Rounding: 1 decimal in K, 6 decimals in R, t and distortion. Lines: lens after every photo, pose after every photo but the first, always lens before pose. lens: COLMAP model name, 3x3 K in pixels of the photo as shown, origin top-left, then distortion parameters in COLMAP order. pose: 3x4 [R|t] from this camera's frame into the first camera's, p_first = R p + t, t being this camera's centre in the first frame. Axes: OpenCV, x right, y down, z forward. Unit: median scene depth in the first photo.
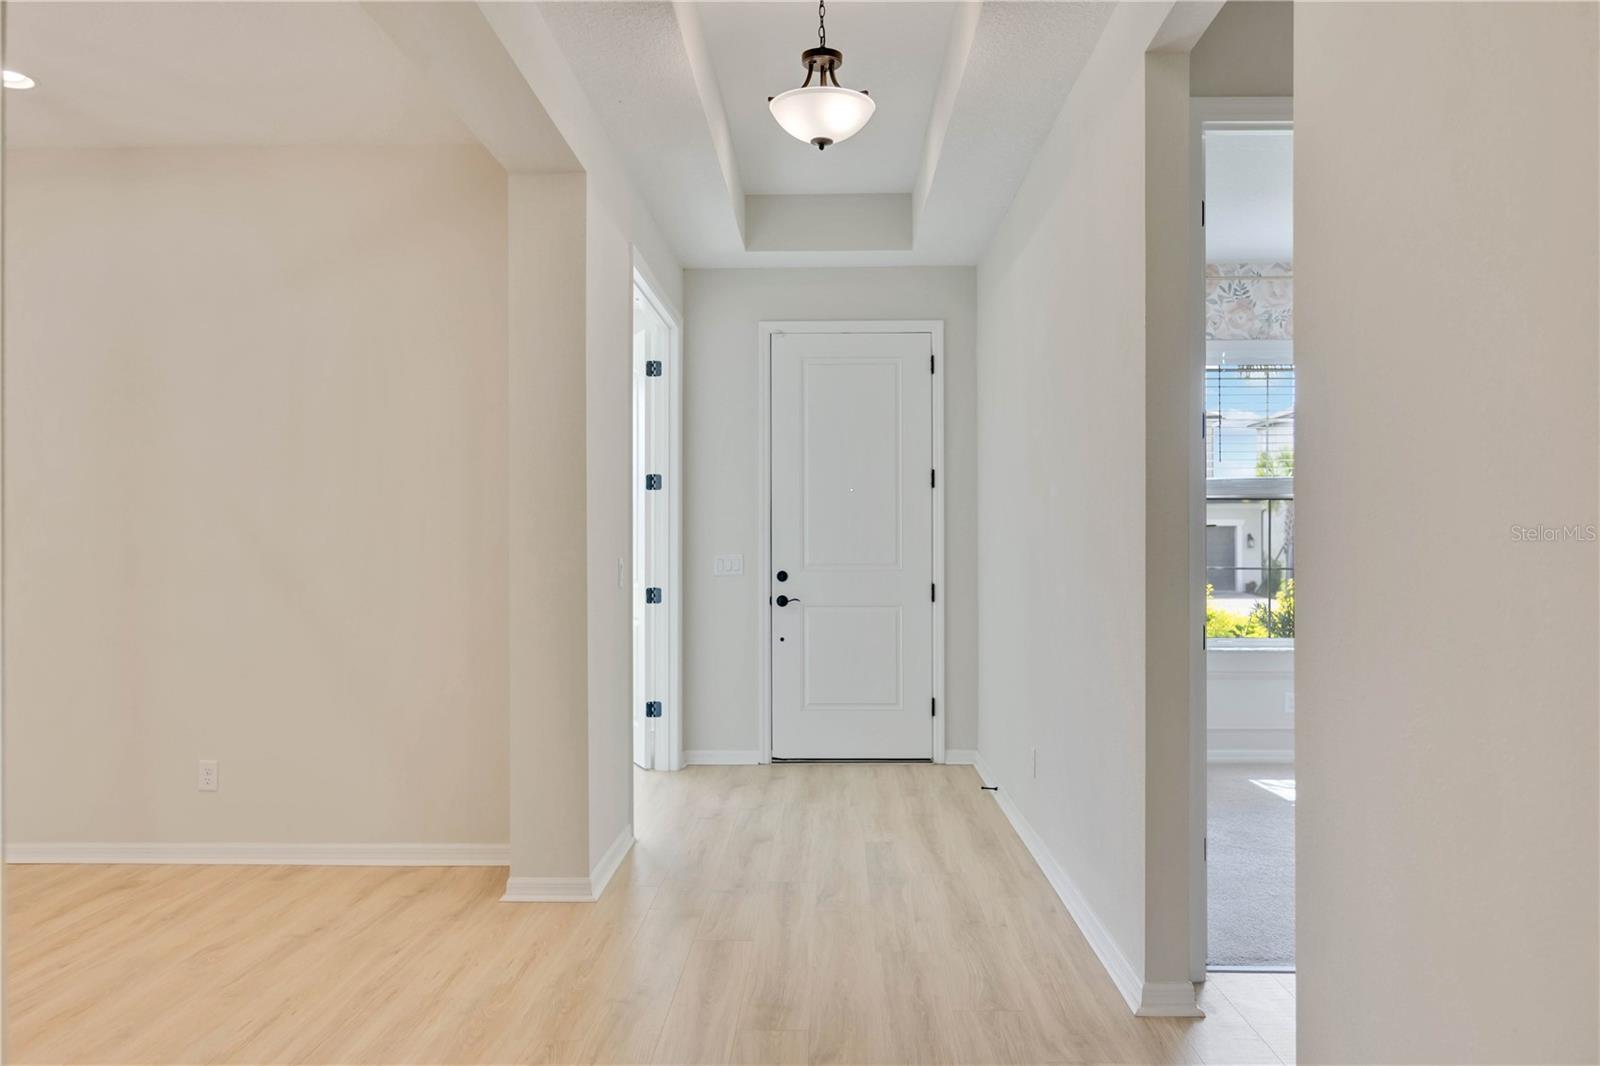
lens RADIAL K [[1235.7, 0, 800.0], [0, 1235.7, 533.0], [0, 0, 1]] dist [0.007756, 0.005380]
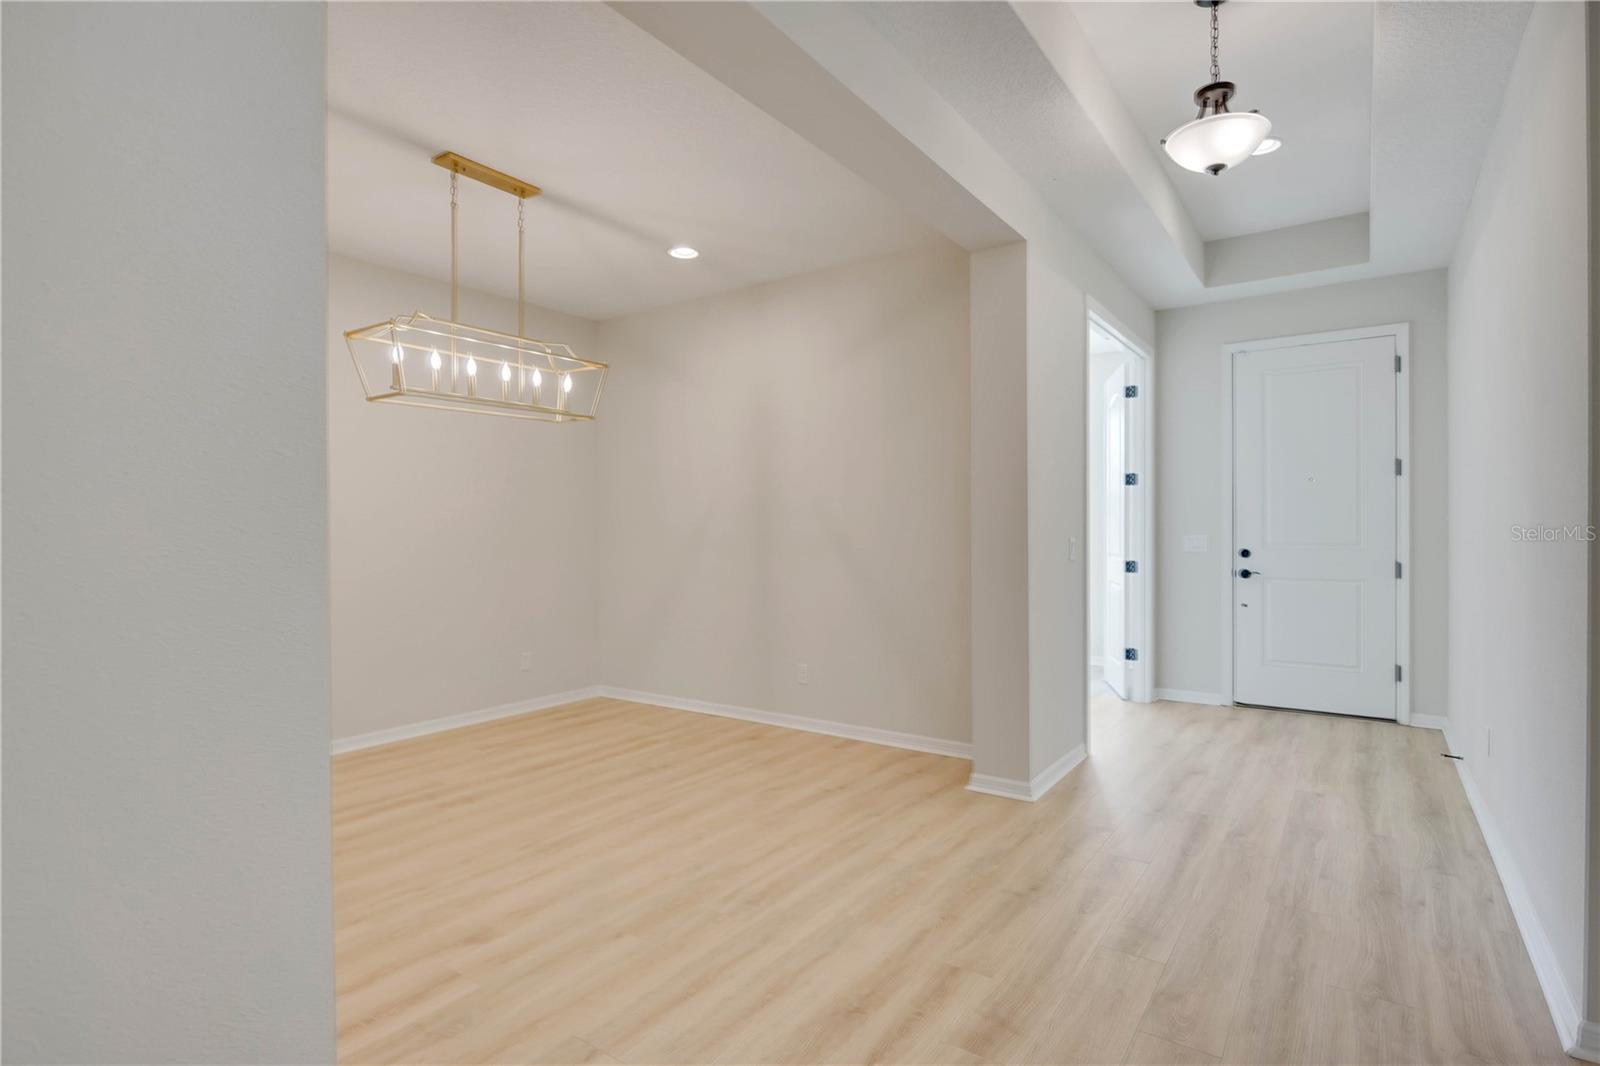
lens RADIAL K [[805.9, 0, 800.0], [0, 805.9, 533.0], [0, 0, 1]] dist [-0.000842, 0.000553]
pose [[0.832009, 0.001168, -0.554761, 0.093168], [0.007897, 0.999872, 0.013950, 0.000730], [0.554706, -0.015987, 0.831893, 0.152143]]
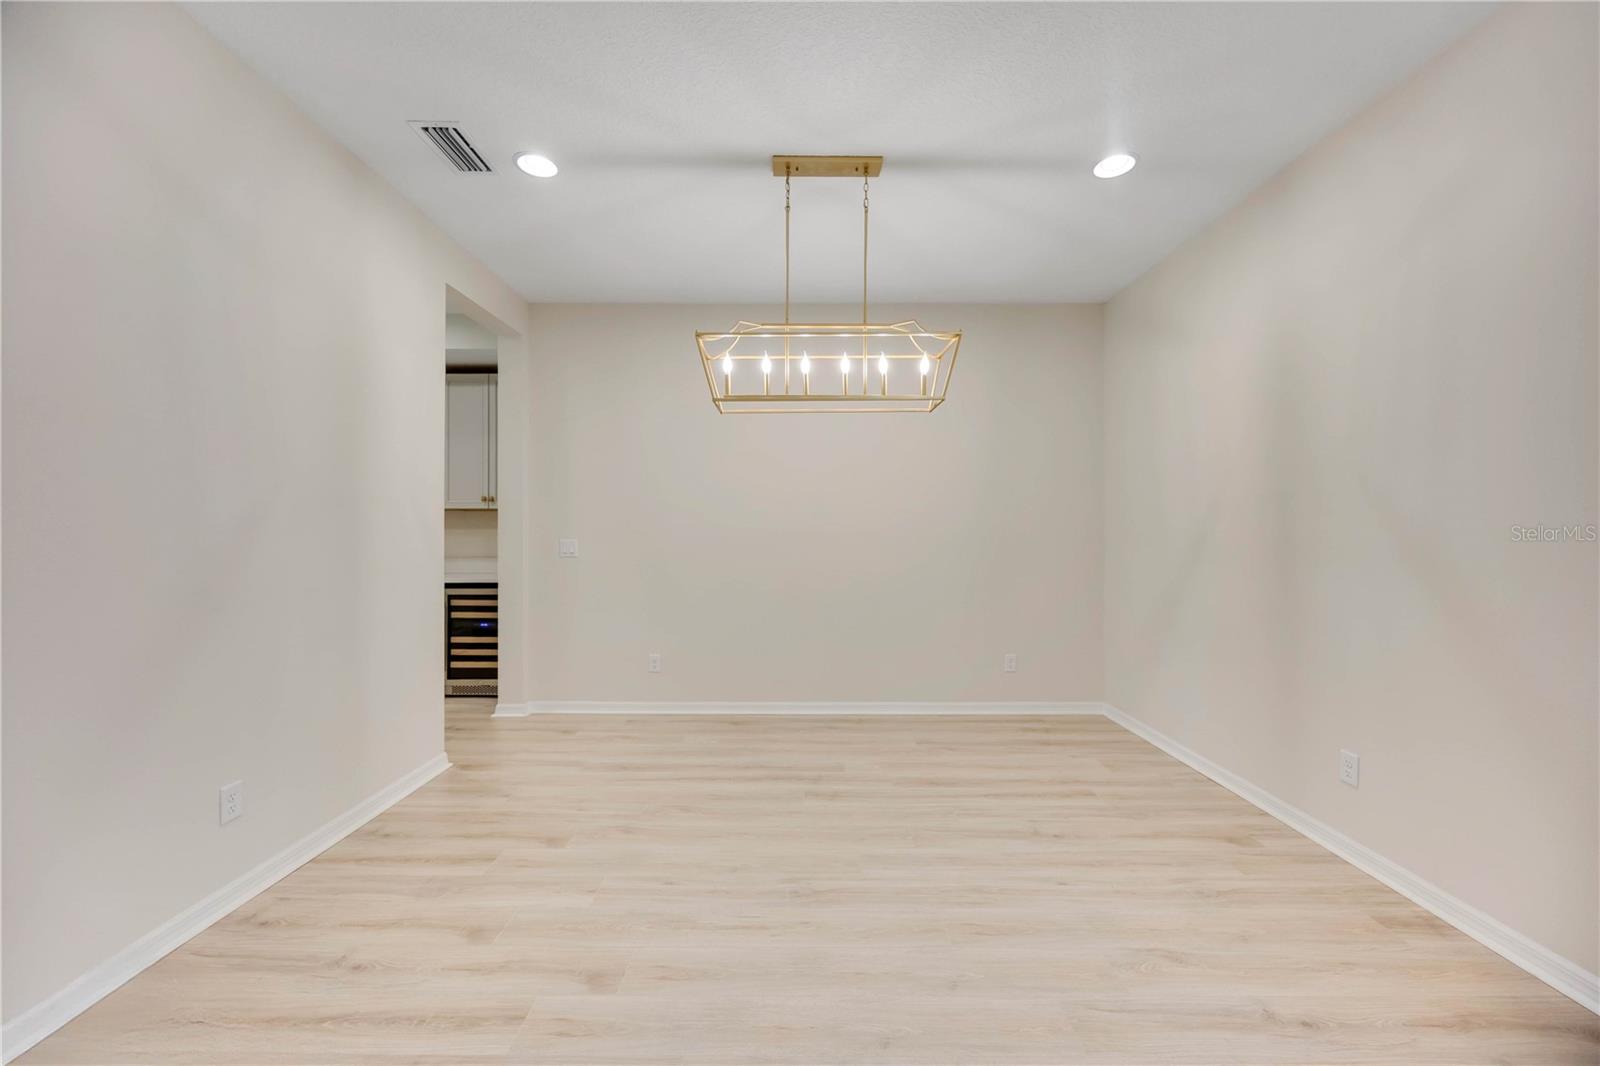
lens RADIAL K [[609.5, 0, 800.0], [0, 609.5, 533.0], [0, 0, 1]] dist [0.000354, 0.000088]
pose [[0.026339, 0.000647, -0.999653, -0.014914], [0.008891, 0.999960, 0.000882, 0.008882], [0.999614, -0.008911, 0.026332, 0.590983]]
